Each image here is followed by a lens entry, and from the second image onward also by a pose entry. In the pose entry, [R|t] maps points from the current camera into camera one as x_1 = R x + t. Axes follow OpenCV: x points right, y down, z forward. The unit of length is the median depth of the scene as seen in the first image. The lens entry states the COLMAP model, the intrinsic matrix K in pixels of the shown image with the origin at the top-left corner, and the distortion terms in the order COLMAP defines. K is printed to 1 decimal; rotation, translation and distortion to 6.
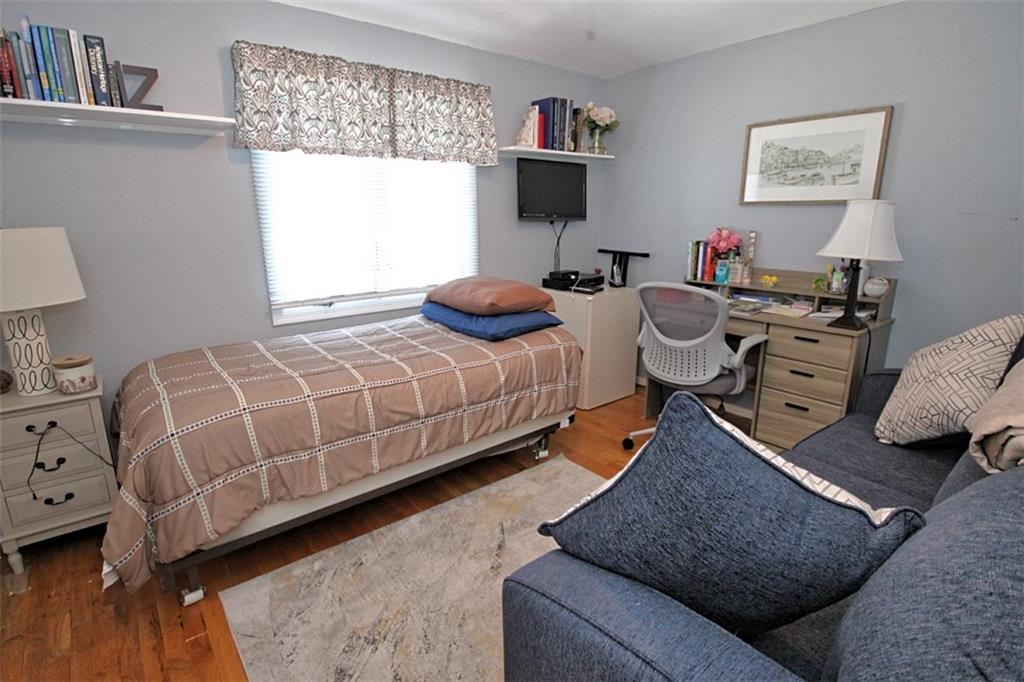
lens RADIAL K [[502.8, 0, 509.6], [0, 502.8, 338.7], [0, 0, 1]] dist [0.005282, -0.000981]
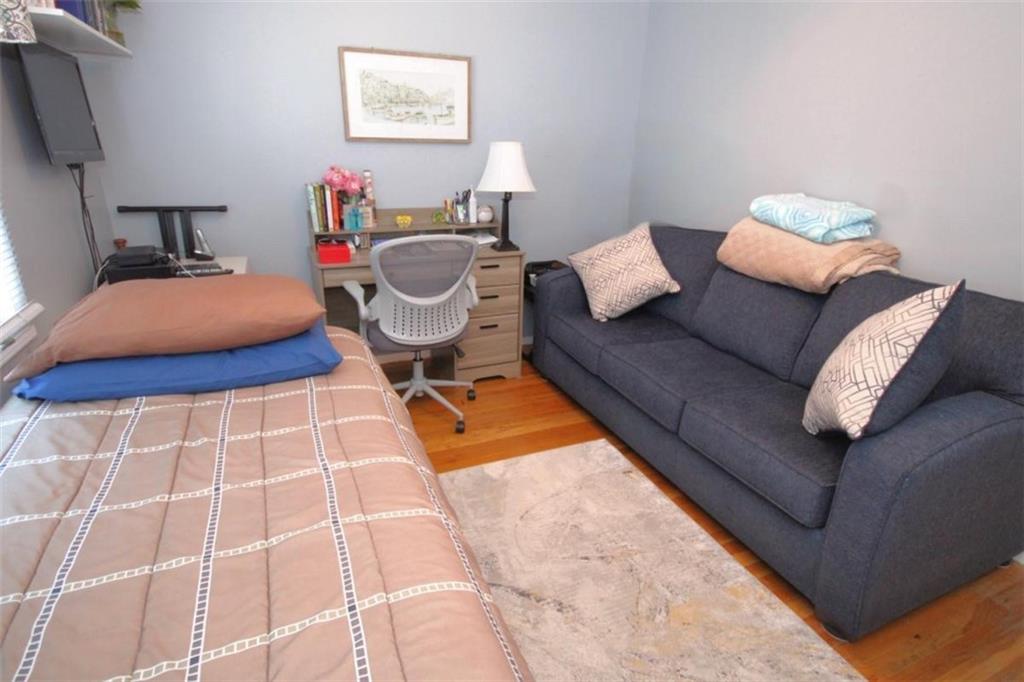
lens RADIAL K [[526.4, 0, 515.1], [0, 526.4, 338.8], [0, 0, 1]] dist [-0.000607, -0.000563]
pose [[0.278925, -0.321893, 0.904757, -0.462005], [0.218029, 0.938772, 0.266779, -0.132665], [-0.935235, 0.122852, 0.332028, 0.504558]]
